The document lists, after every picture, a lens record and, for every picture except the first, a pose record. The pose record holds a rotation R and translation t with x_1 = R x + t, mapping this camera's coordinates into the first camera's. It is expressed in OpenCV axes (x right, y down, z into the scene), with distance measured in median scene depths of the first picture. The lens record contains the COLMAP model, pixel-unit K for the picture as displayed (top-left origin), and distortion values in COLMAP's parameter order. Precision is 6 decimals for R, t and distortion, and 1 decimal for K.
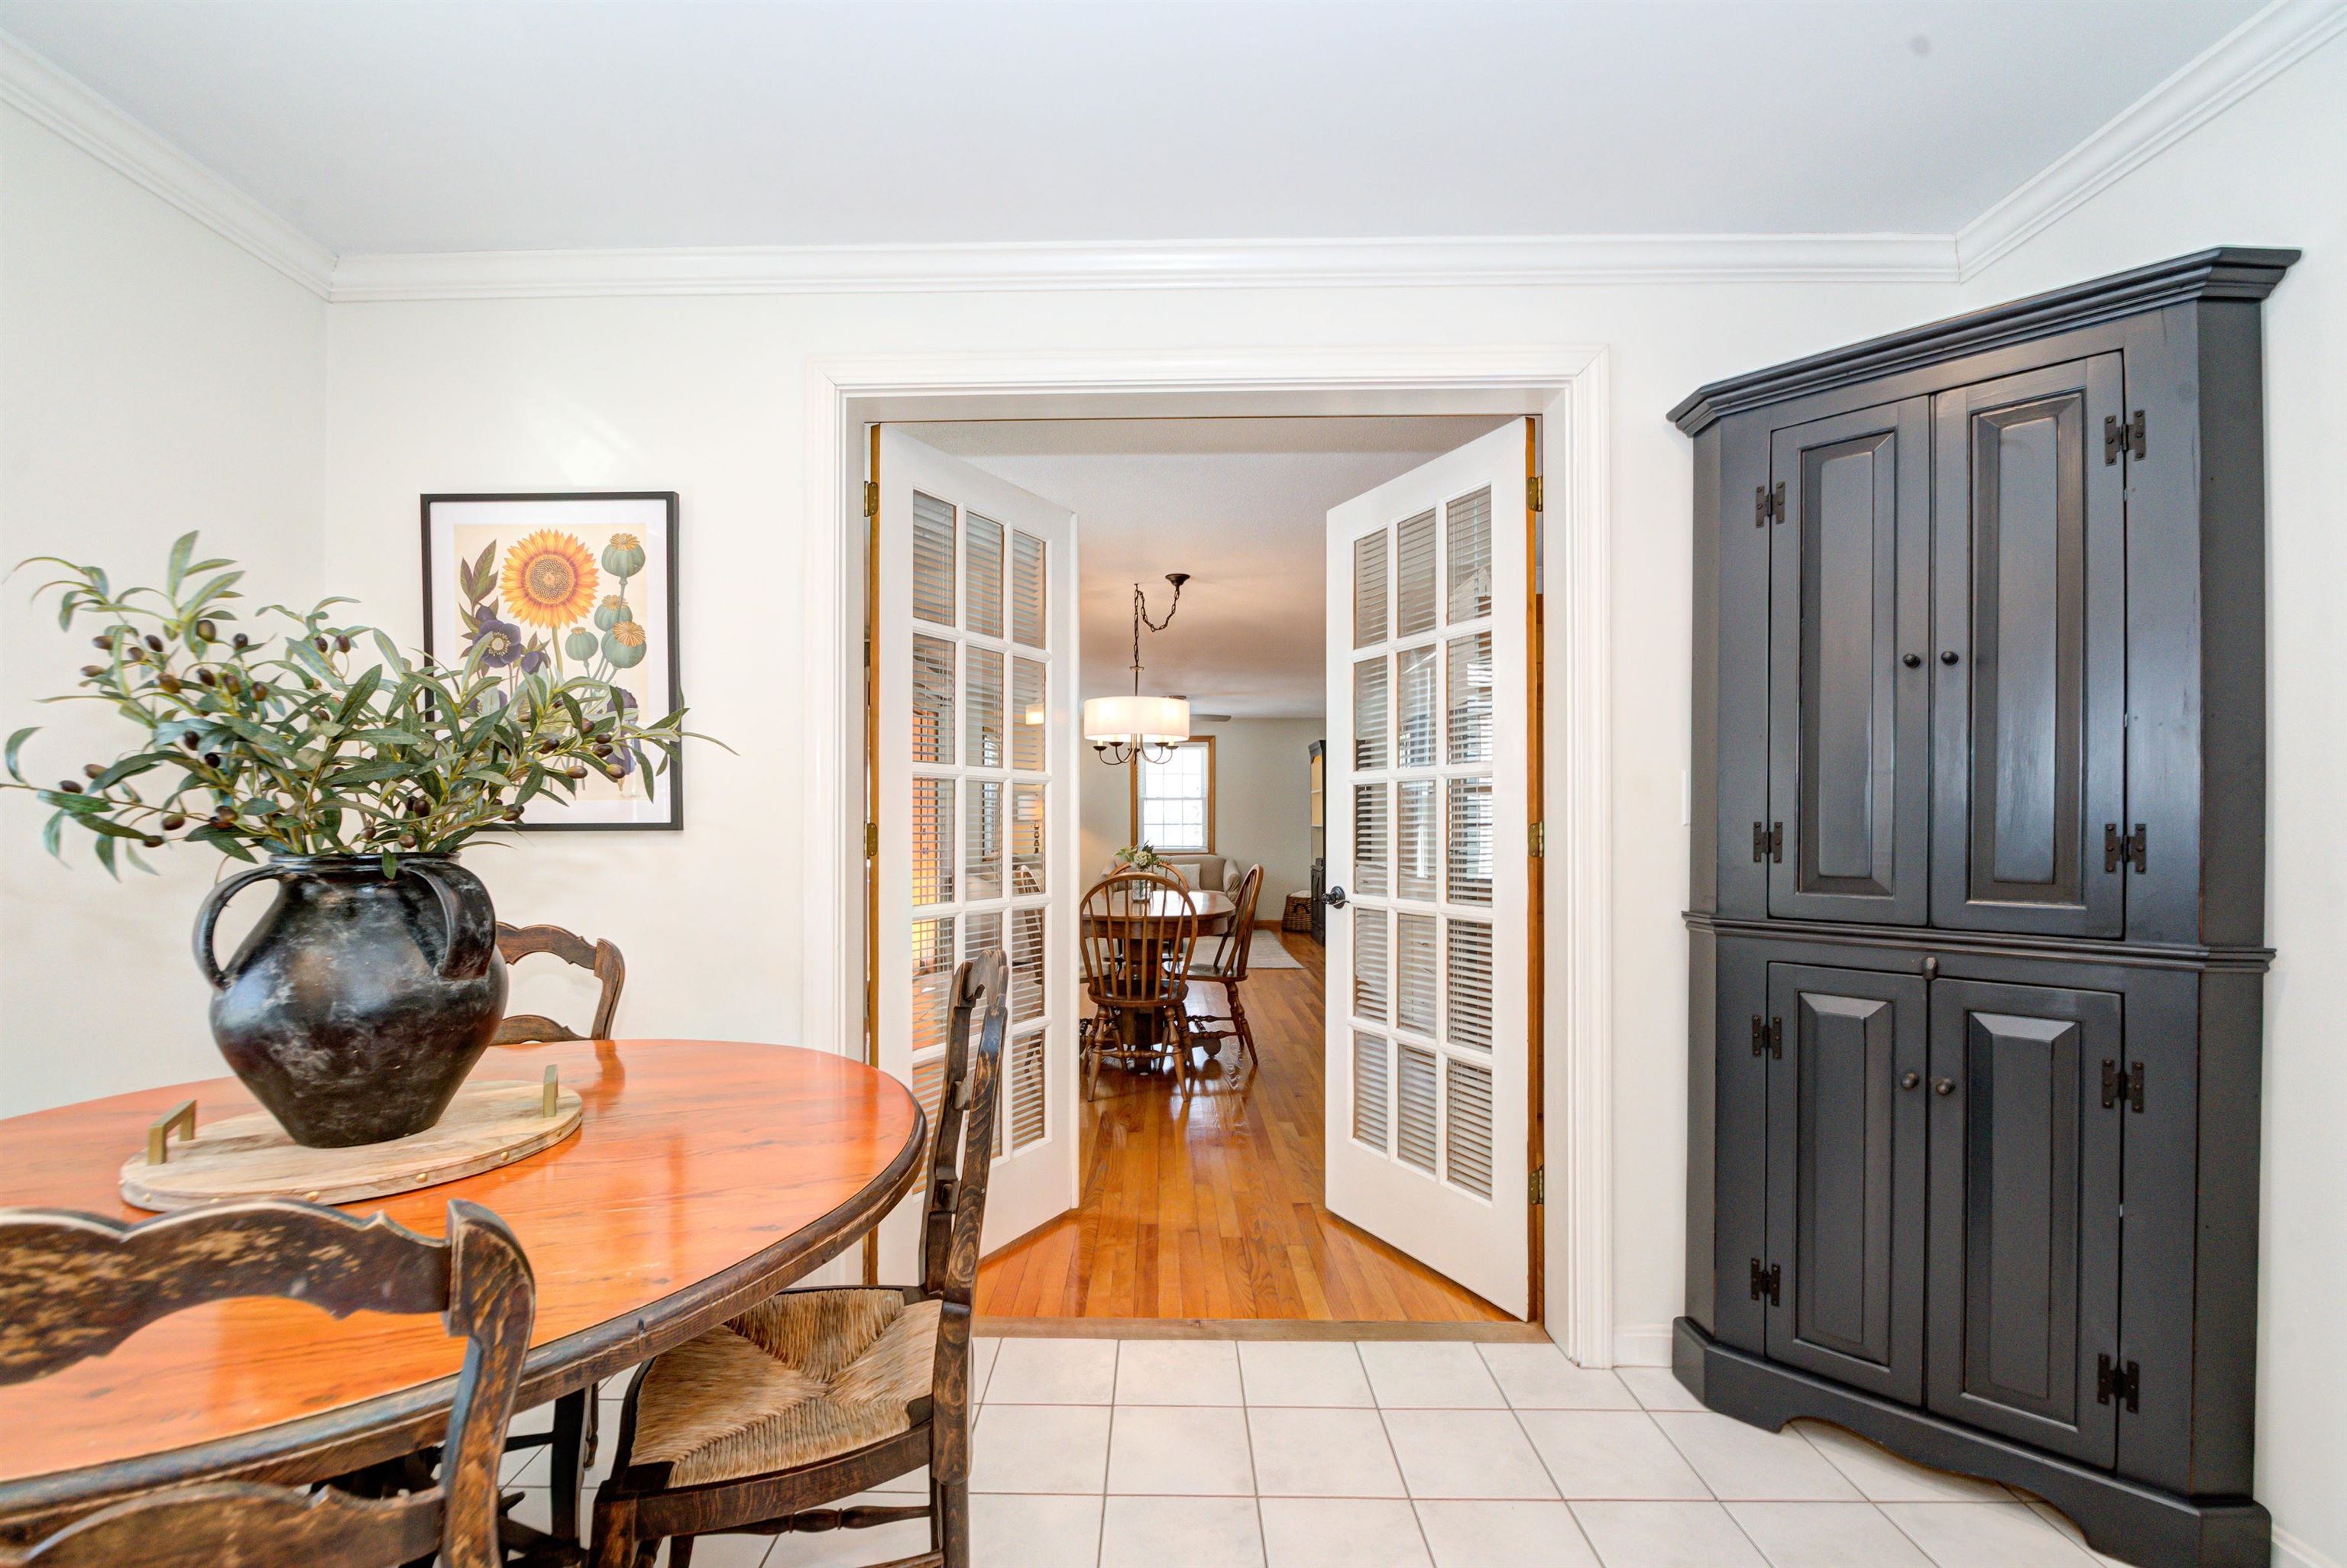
lens RADIAL K [[1004.2, 0, 1152.4], [0, 1004.2, 820.9], [0, 0, 1]] dist [0.002687, -0.008733]
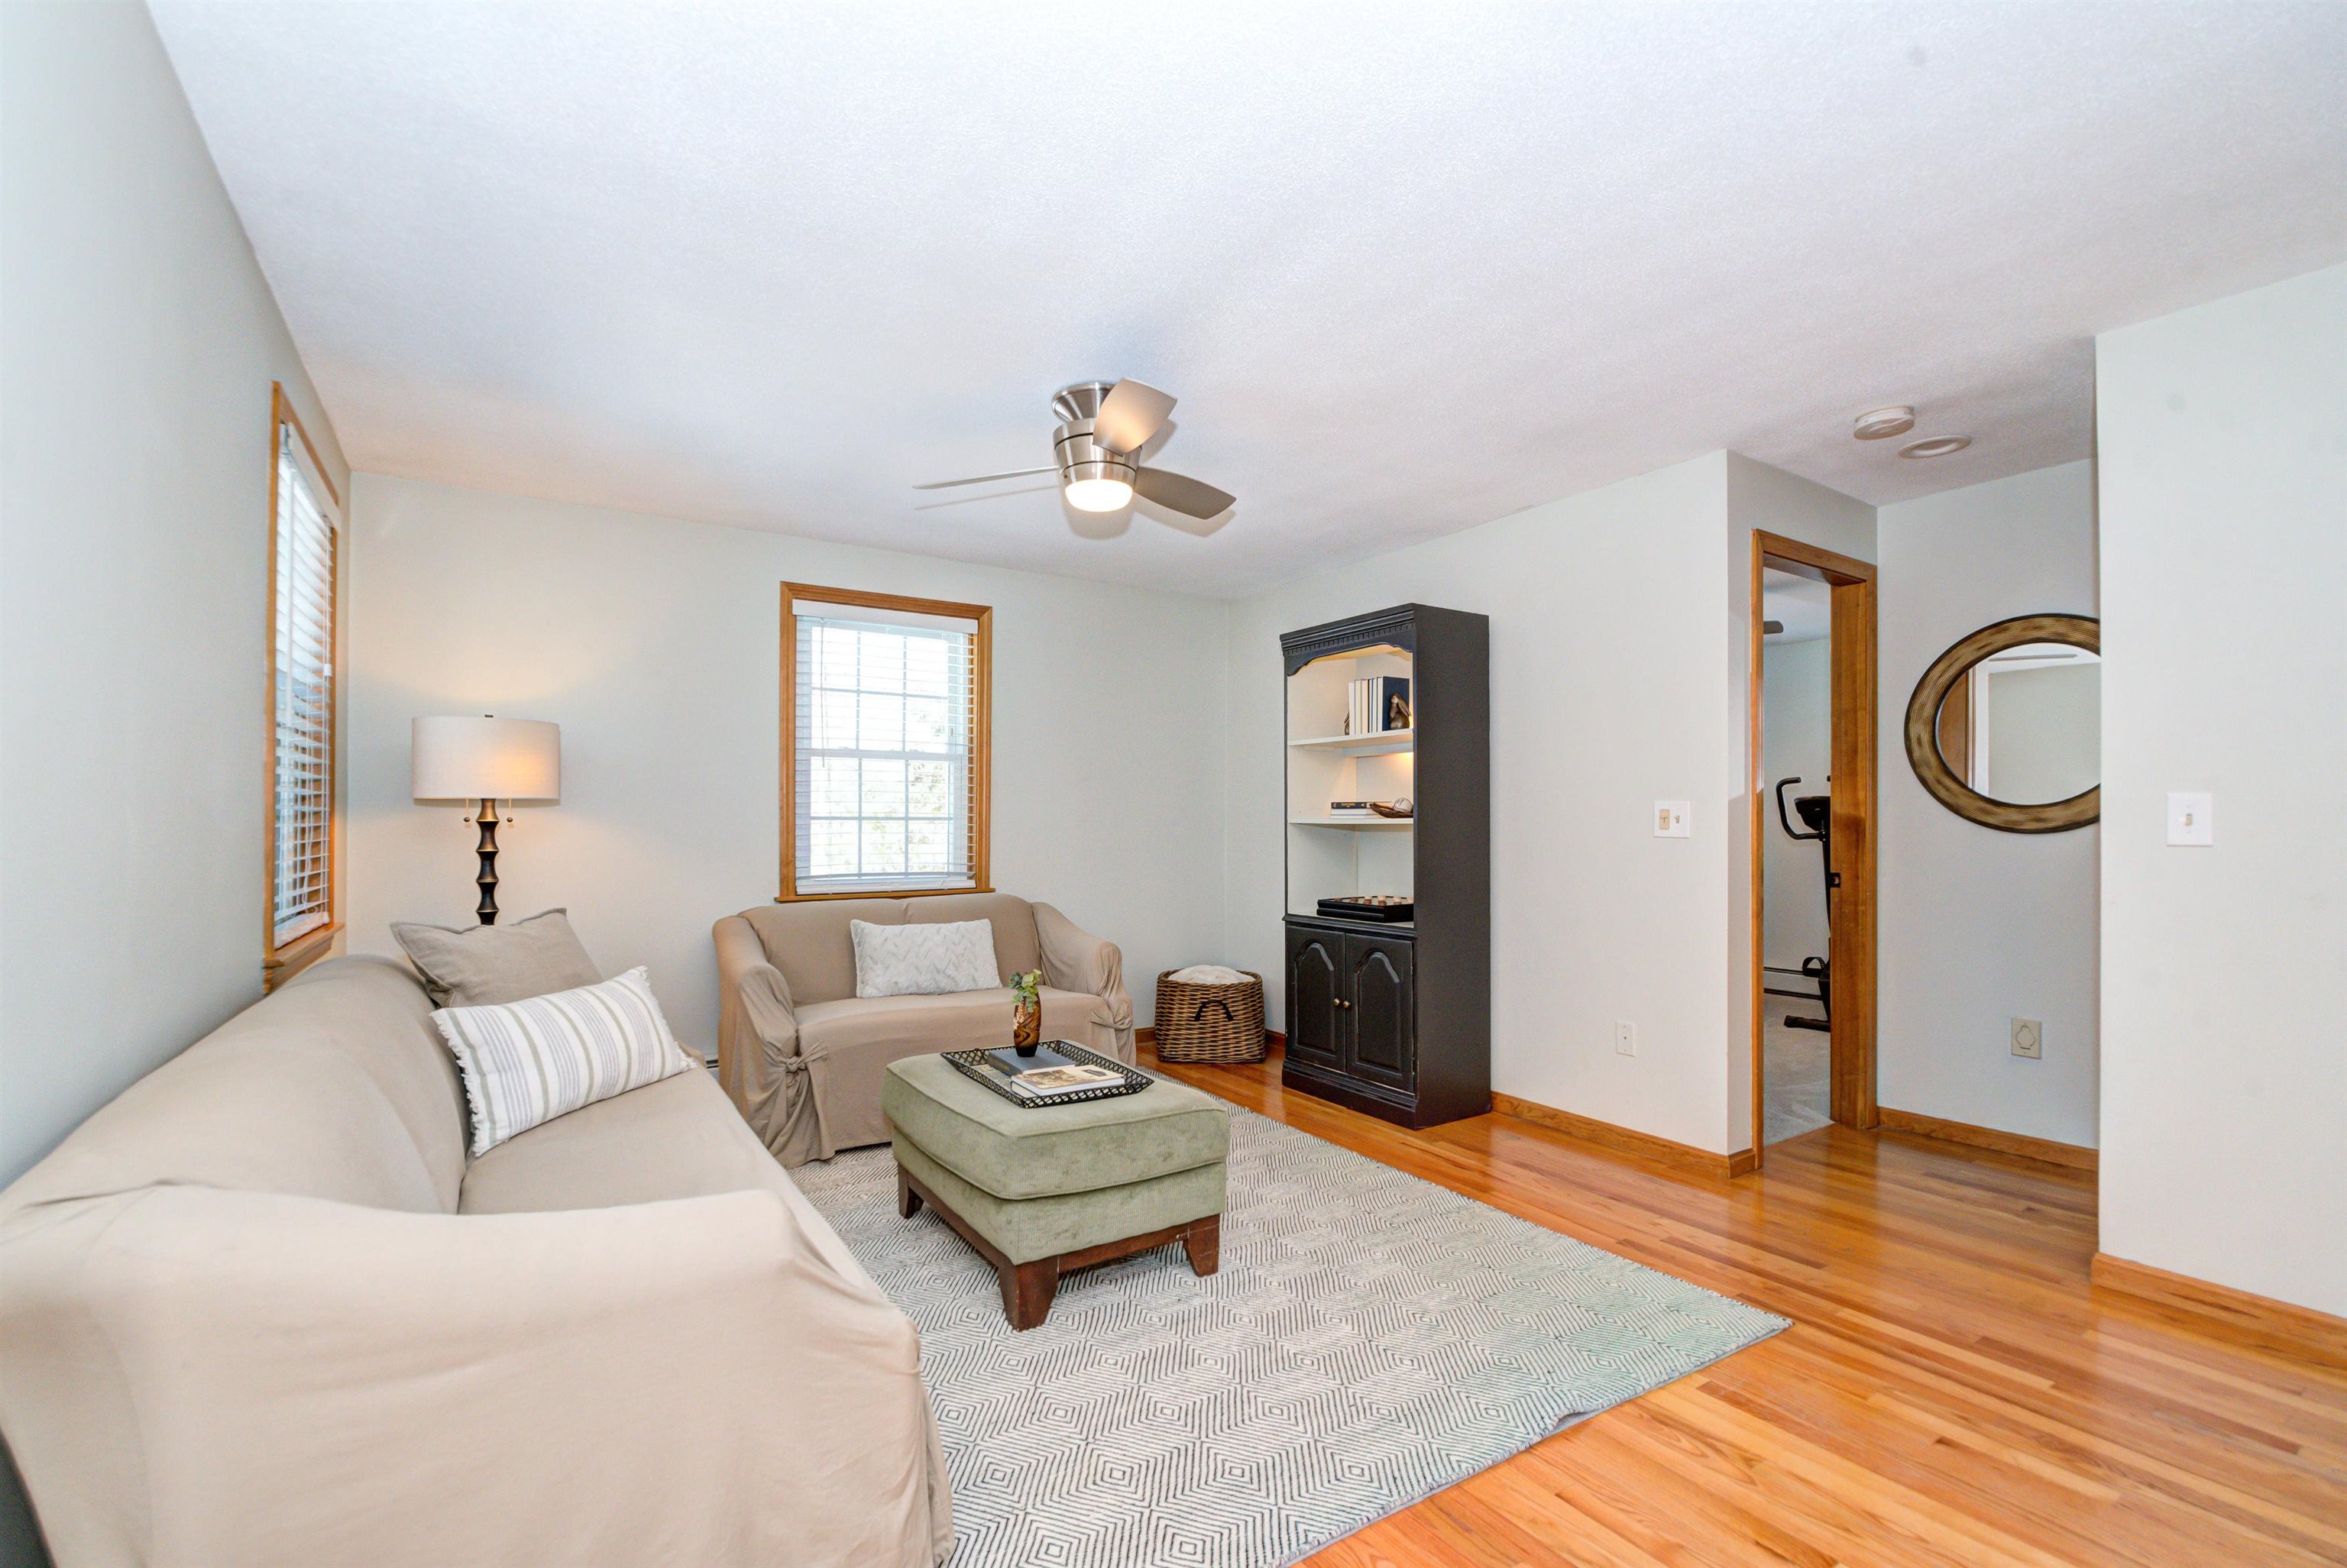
lens RADIAL K [[1004.2, 0, 1152.4], [0, 1004.2, 820.9], [0, 0, 1]] dist [0.002687, -0.008733]
pose [[0.832910, 0.007554, 0.553357, -0.113687], [-0.002666, 0.999950, -0.009638, 0.008299], [-0.553402, 0.006552, 0.832888, 0.615769]]
